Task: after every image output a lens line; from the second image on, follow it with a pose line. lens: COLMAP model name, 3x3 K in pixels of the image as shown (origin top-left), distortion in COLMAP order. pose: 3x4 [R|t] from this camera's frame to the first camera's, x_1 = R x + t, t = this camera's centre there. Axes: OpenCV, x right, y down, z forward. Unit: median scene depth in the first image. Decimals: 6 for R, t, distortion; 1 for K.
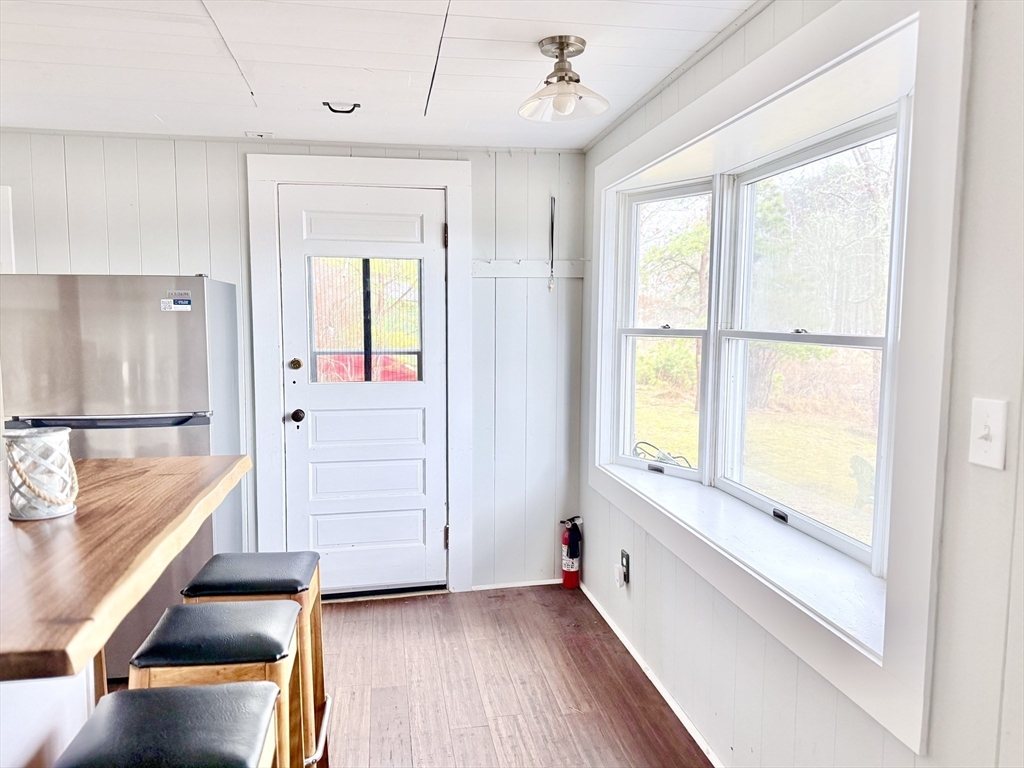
lens RADIAL K [[723.5, 0, 517.3], [0, 723.5, 389.0], [0, 0, 1]] dist [0.121681, -0.210251]
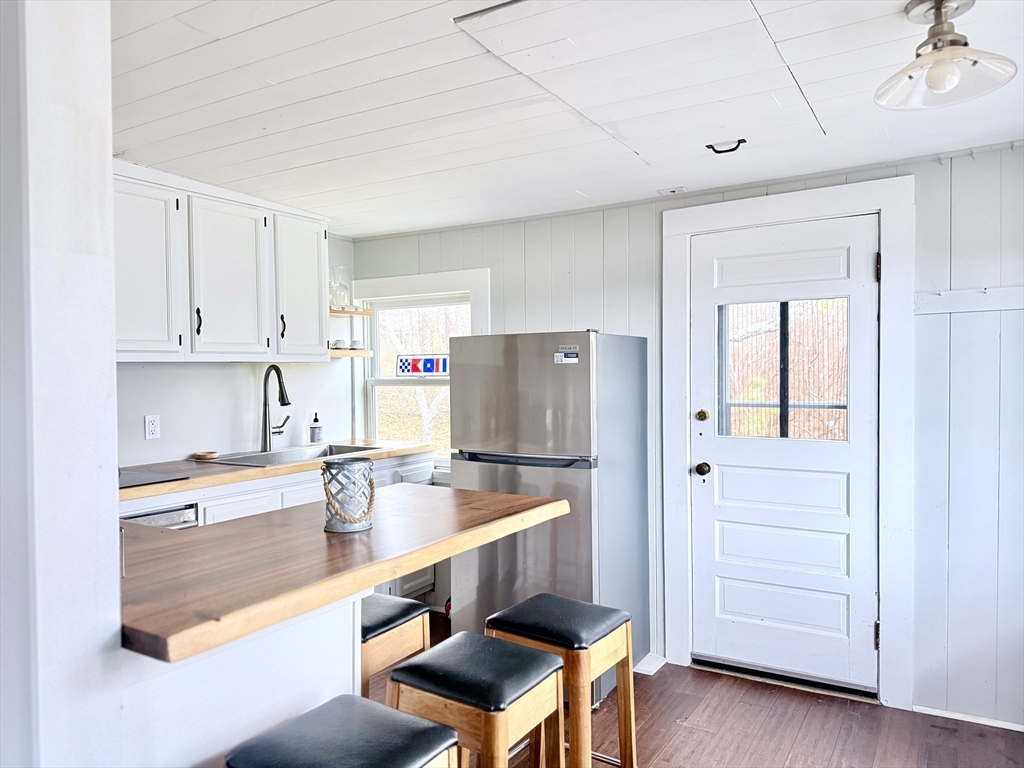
lens RADIAL K [[718.7, 0, 509.0], [0, 718.7, 390.2], [0, 0, 1]] dist [0.025284, -0.042812]
pose [[0.734092, 0.007528, -0.679008, 0.154691], [-0.055474, 0.997261, -0.048917, -0.006777], [0.676780, 0.073576, 0.732499, 0.121887]]
